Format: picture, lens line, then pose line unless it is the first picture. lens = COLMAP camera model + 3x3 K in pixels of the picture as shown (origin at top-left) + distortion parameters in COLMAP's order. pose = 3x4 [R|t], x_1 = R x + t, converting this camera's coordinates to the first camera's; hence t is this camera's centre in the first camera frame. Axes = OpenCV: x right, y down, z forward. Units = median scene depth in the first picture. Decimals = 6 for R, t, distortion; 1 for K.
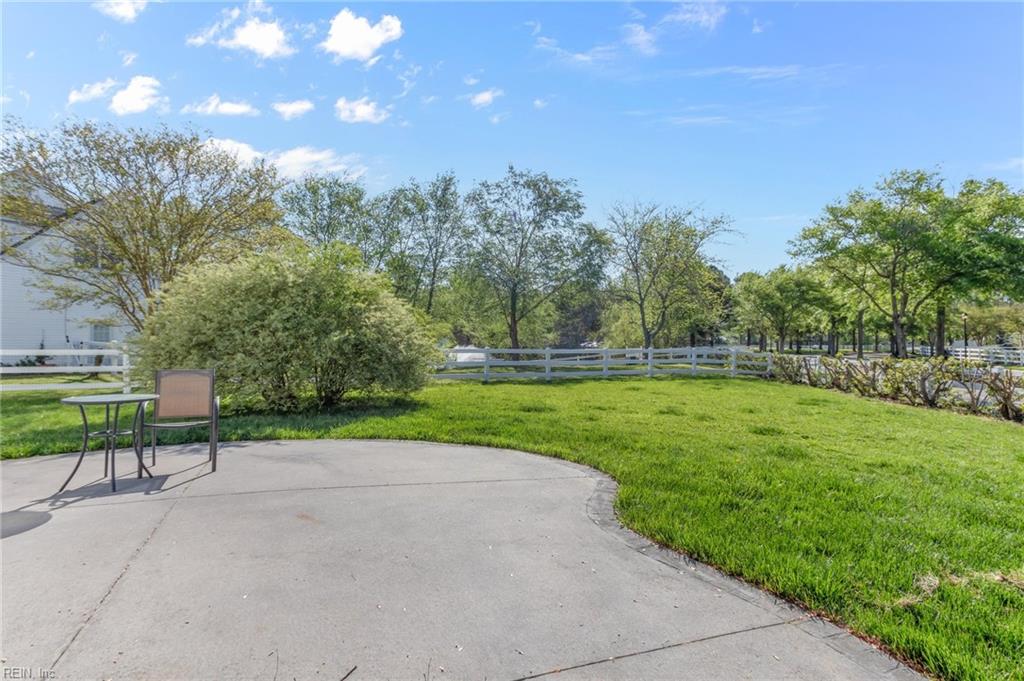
lens RADIAL K [[499.5, 0, 508.6], [0, 499.5, 340.3], [0, 0, 1]] dist [0.012057, -0.001156]
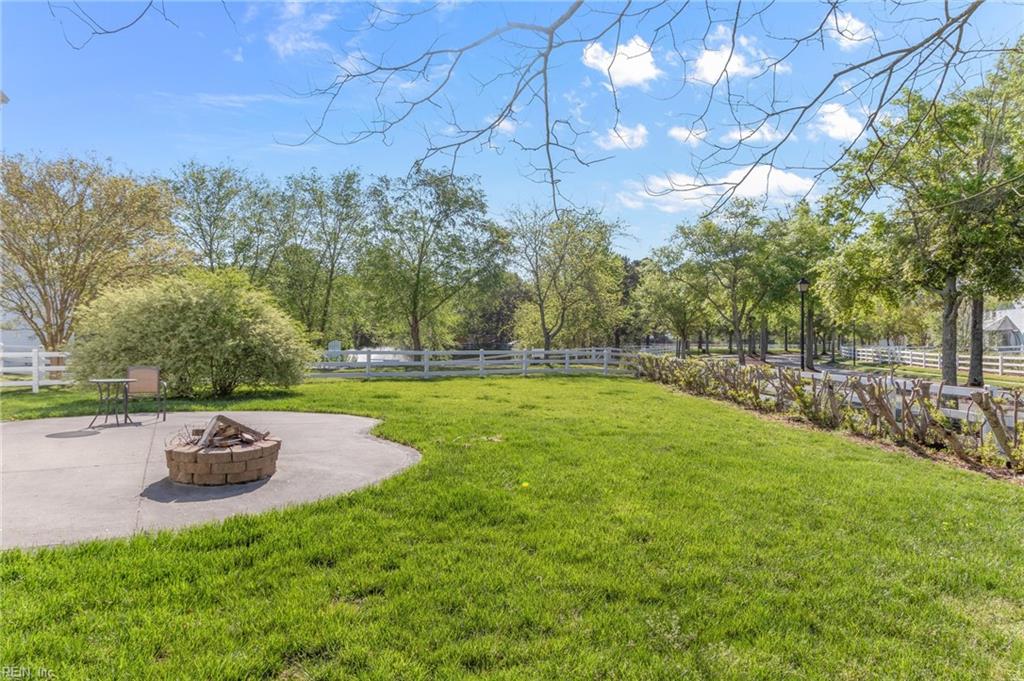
lens RADIAL K [[609.7, 0, 515.9], [0, 609.7, 344.8], [0, 0, 1]] dist [-0.002193, -0.000329]
pose [[0.993143, 0.000265, 0.116905, 0.070318], [-0.001790, 0.999915, 0.012941, -0.007838], [-0.116891, -0.013061, 0.993059, -0.221433]]
